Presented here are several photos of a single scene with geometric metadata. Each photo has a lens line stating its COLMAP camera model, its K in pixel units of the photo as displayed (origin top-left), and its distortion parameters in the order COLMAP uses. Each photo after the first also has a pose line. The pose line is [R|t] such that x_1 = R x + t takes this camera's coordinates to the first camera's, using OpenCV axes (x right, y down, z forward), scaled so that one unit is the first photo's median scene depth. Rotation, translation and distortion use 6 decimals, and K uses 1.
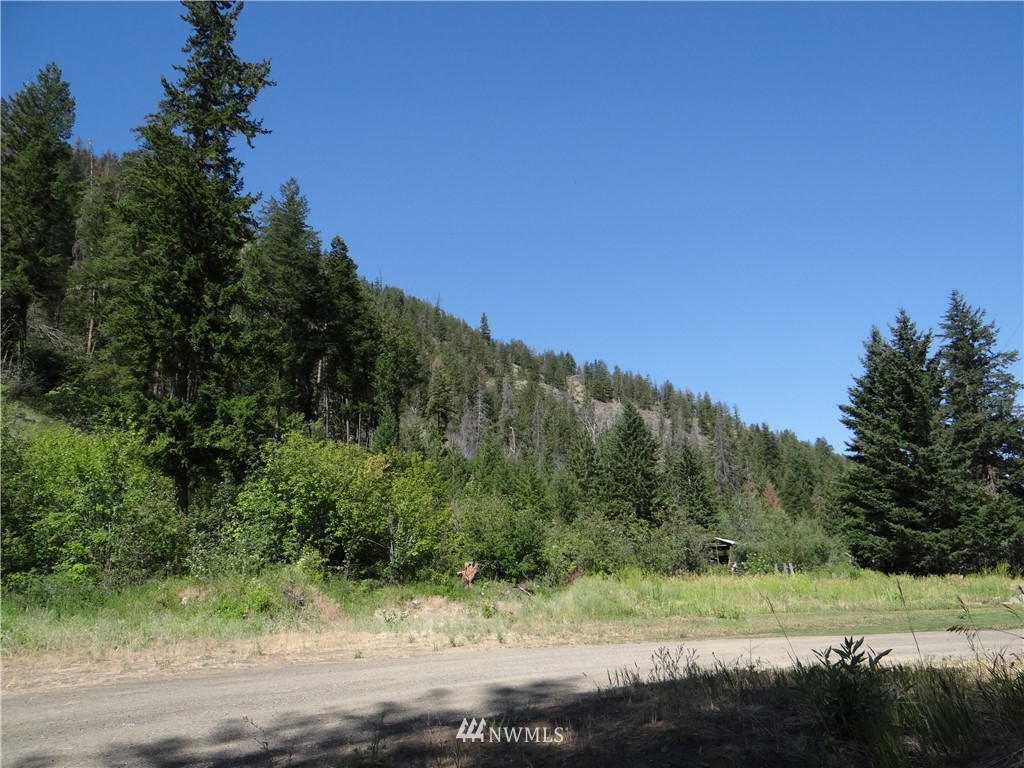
lens RADIAL K [[801.9, 0, 507.0], [0, 801.9, 383.7], [0, 0, 1]] dist [-0.003904, 0.005988]
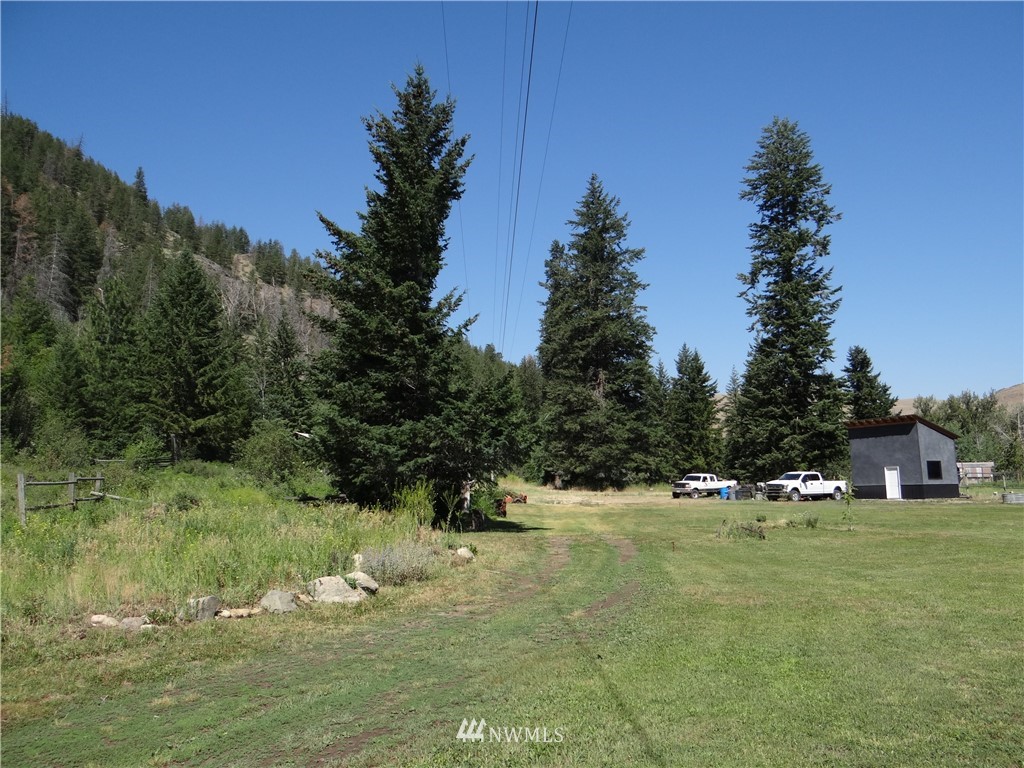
lens RADIAL K [[801.9, 0, 504.1], [0, 801.9, 373.1], [0, 0, 1]] dist [-0.003904, 0.005988]
pose [[0.930588, 0.071461, 0.359026, 0.160304], [-0.110837, 0.989729, 0.090290, 0.034501], [-0.348886, -0.123816, 0.928950, 0.175283]]
